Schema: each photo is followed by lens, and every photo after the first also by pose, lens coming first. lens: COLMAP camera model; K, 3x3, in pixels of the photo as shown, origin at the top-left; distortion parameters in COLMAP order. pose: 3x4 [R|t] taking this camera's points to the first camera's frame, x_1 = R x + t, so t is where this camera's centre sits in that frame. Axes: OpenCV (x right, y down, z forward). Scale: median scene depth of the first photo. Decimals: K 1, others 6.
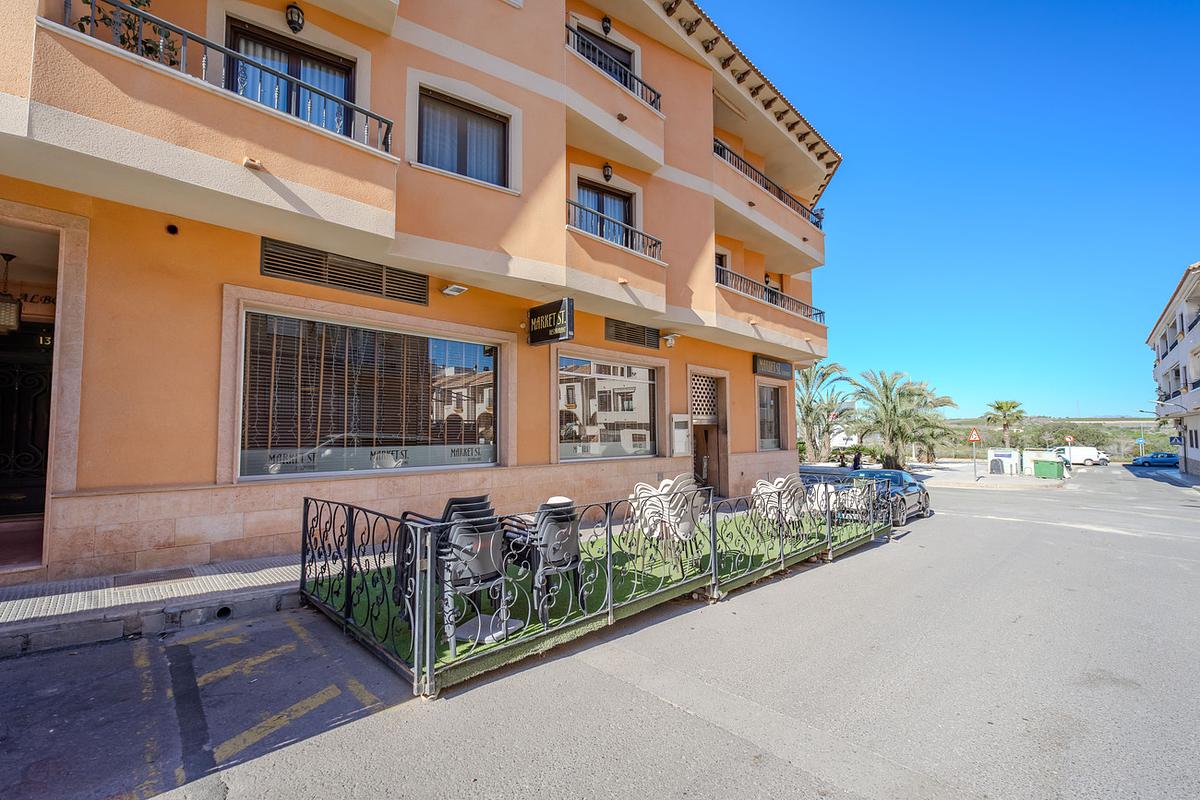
lens RADIAL K [[497.3, 0, 603.8], [0, 497.3, 402.0], [0, 0, 1]] dist [-0.001914, 0.000095]
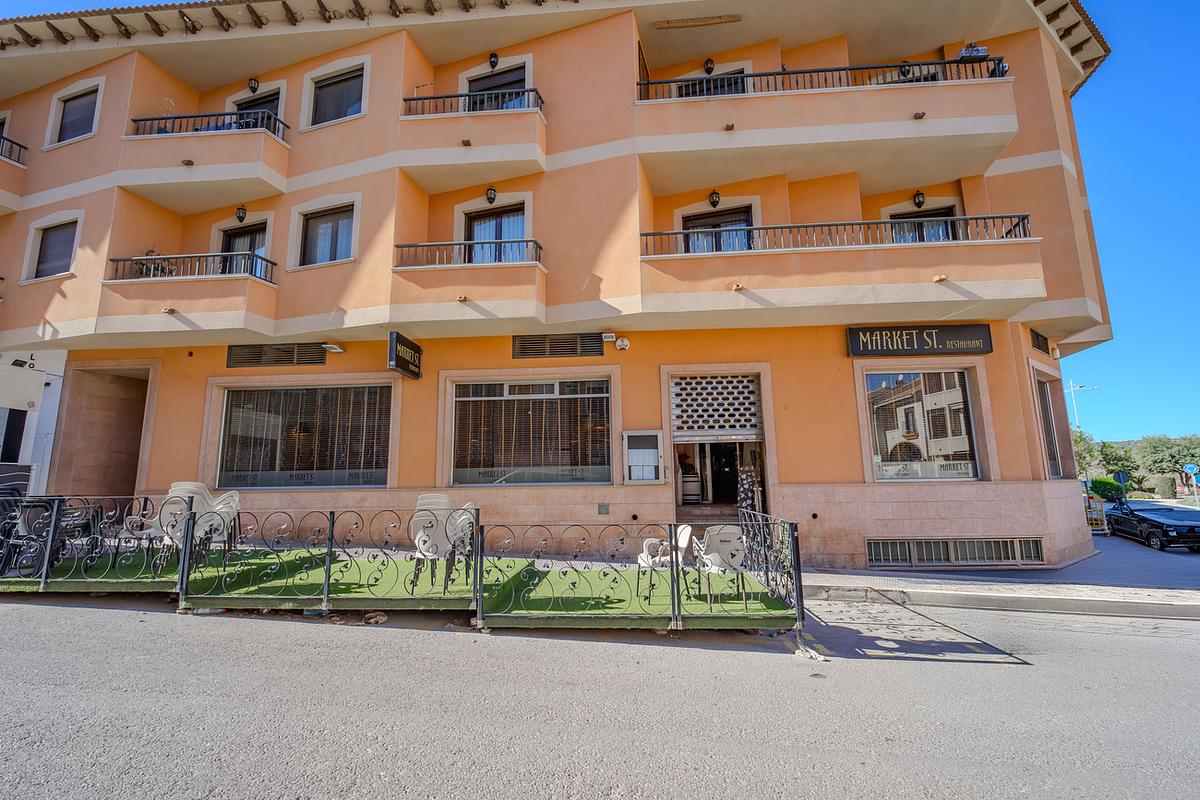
lens RADIAL K [[497.3, 0, 602.5], [0, 497.3, 402.9], [0, 0, 1]] dist [-0.001914, 0.000095]
pose [[0.651363, -0.129237, -0.747679, 0.820725], [0.059757, 0.991065, -0.119247, 0.082486], [0.756409, 0.032994, 0.653266, 0.511991]]
